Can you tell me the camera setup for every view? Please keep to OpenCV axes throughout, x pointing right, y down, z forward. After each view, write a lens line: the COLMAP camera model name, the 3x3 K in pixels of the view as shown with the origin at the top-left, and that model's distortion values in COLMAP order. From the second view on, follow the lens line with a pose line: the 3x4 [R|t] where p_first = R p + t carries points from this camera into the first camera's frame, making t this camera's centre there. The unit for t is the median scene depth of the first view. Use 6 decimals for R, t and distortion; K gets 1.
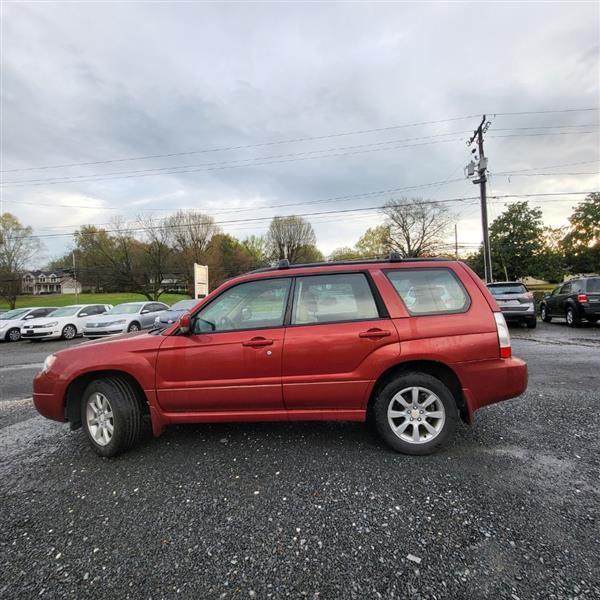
lens RADIAL K [[314.9, 0, 302.9], [0, 314.9, 301.9], [0, 0, 1]] dist [0.000179, -0.001679]
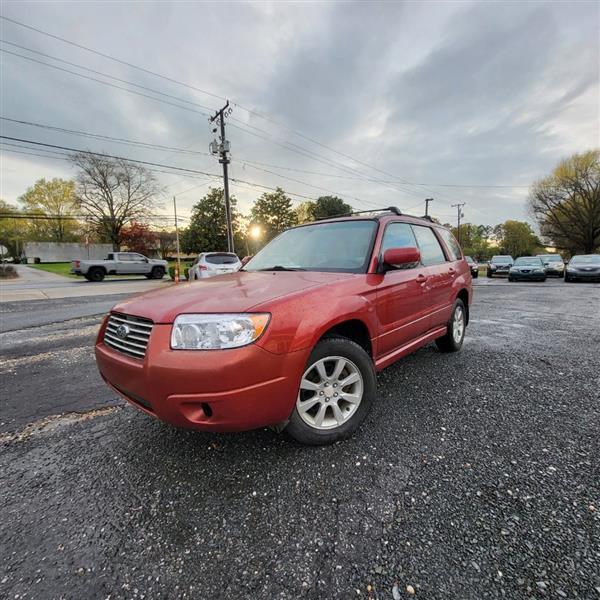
lens RADIAL K [[314.9, 0, 302.9], [0, 314.9, 301.9], [0, 0, 1]] dist [0.000179, -0.001679]
pose [[0.602204, -0.064506, 0.795732, -0.098042], [-0.000499, 0.996700, 0.081175, 0.009131], [-0.798342, -0.049281, 0.600184, 0.051149]]
